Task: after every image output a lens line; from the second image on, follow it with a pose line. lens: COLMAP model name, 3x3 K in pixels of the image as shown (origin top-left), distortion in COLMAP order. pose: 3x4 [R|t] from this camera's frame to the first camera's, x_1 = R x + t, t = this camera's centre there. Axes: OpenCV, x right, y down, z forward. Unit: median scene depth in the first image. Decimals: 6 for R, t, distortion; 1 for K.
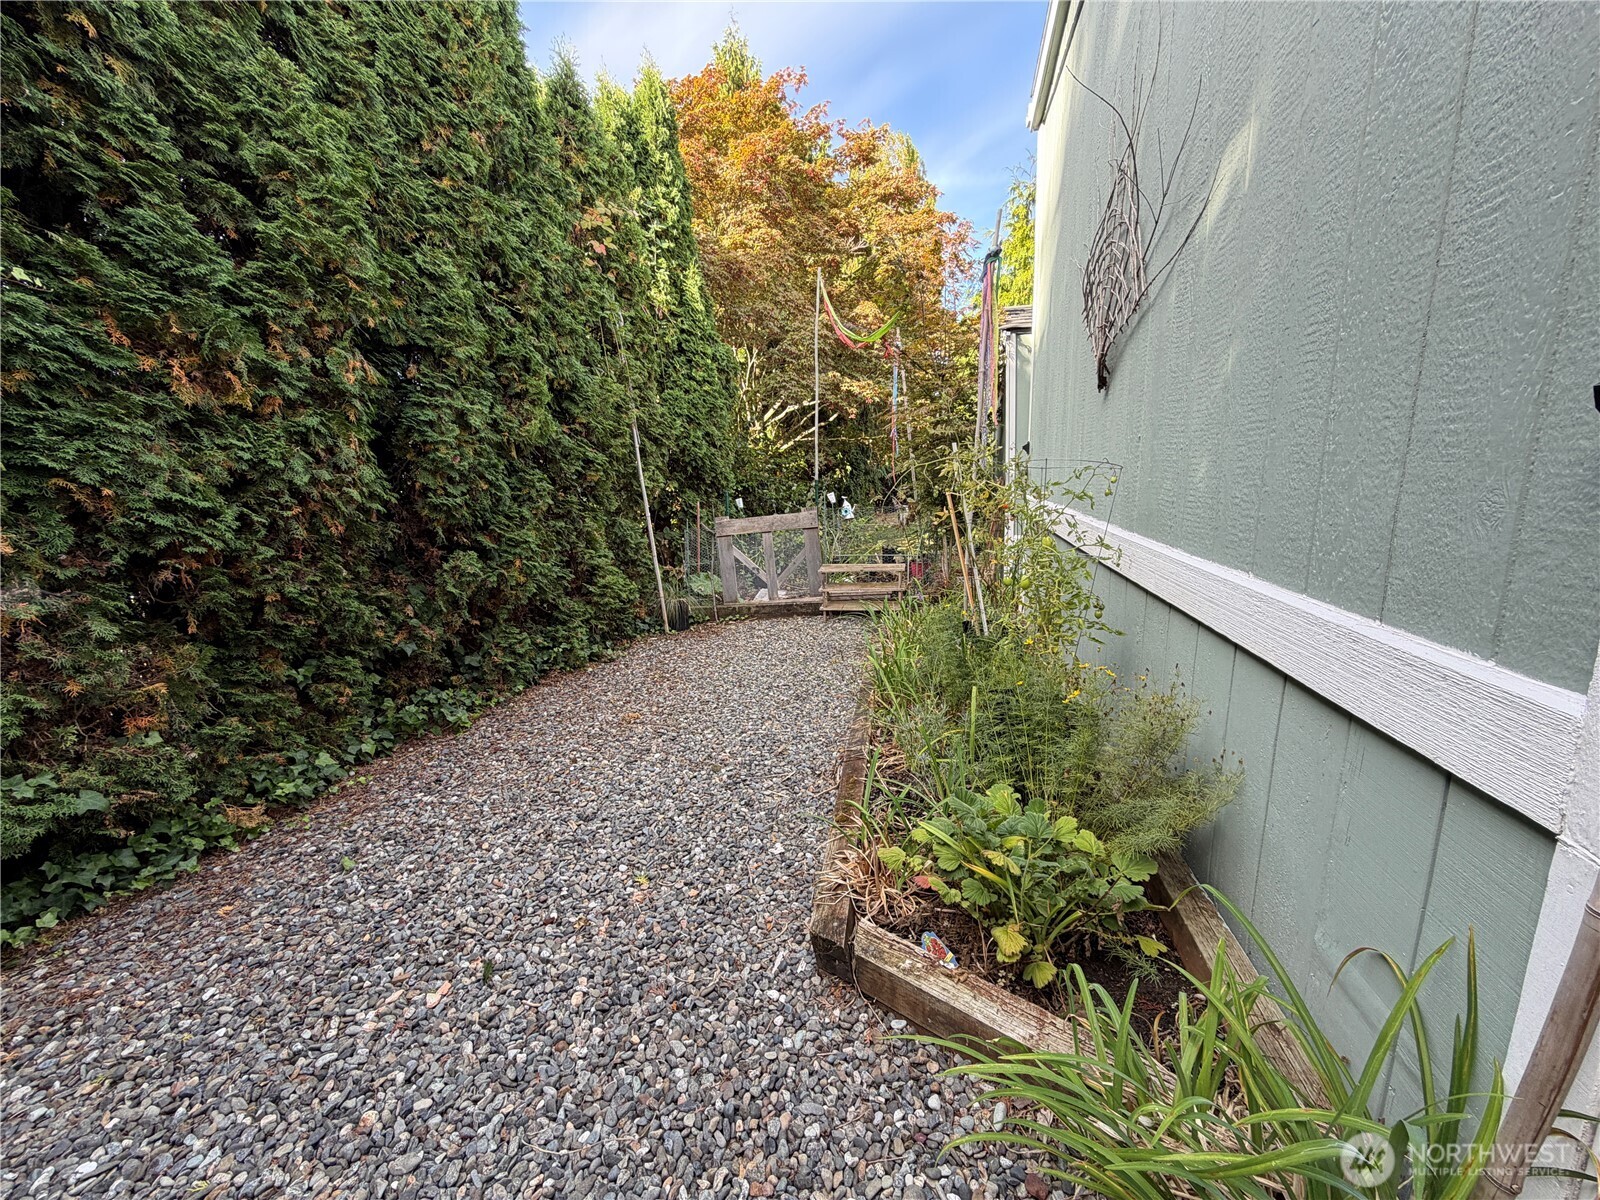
lens RADIAL K [[648.7, 0, 800.1], [0, 648.7, 599.3], [0, 0, 1]] dist [0.004502, -0.000903]
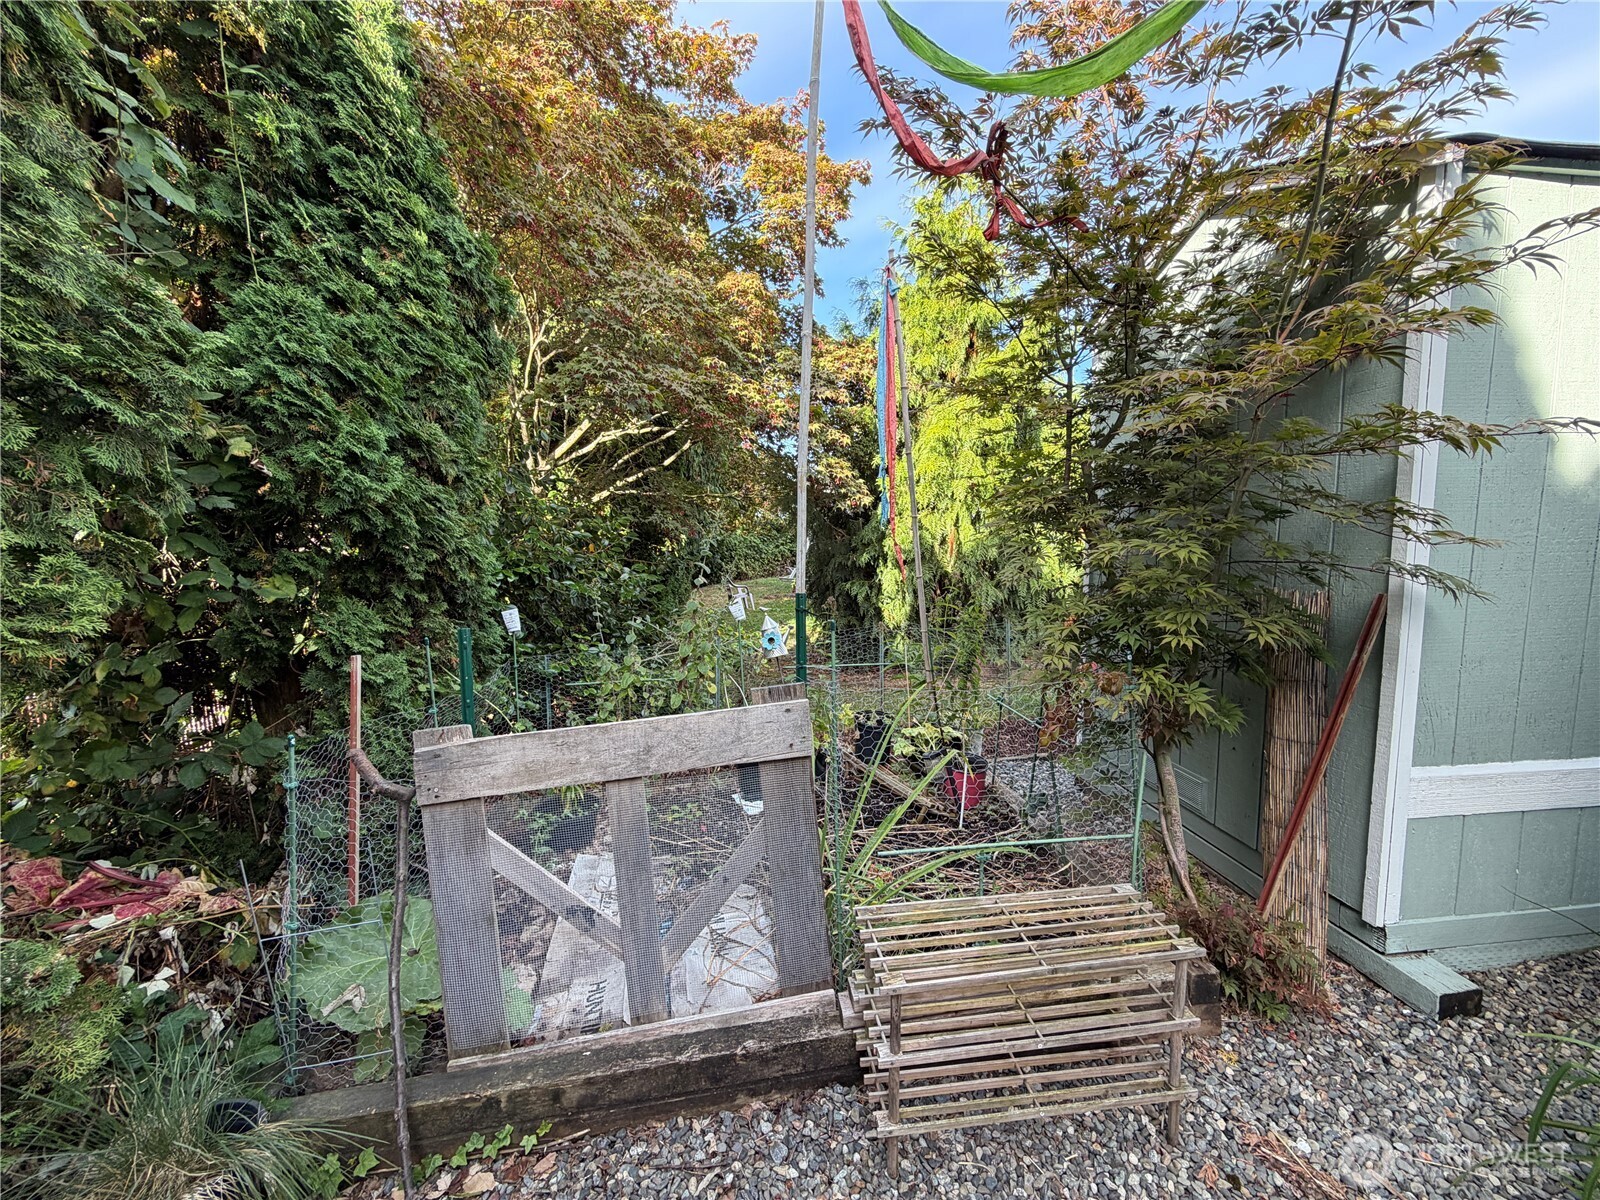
lens RADIAL K [[648.7, 0, 801.8], [0, 648.7, 595.6], [0, 0, 1]] dist [0.004502, -0.000903]
pose [[0.944543, -0.002340, 0.328380, -0.061367], [0.037060, 0.994346, -0.099514, -0.131043], [-0.326290, 0.106165, 0.939289, 0.617316]]
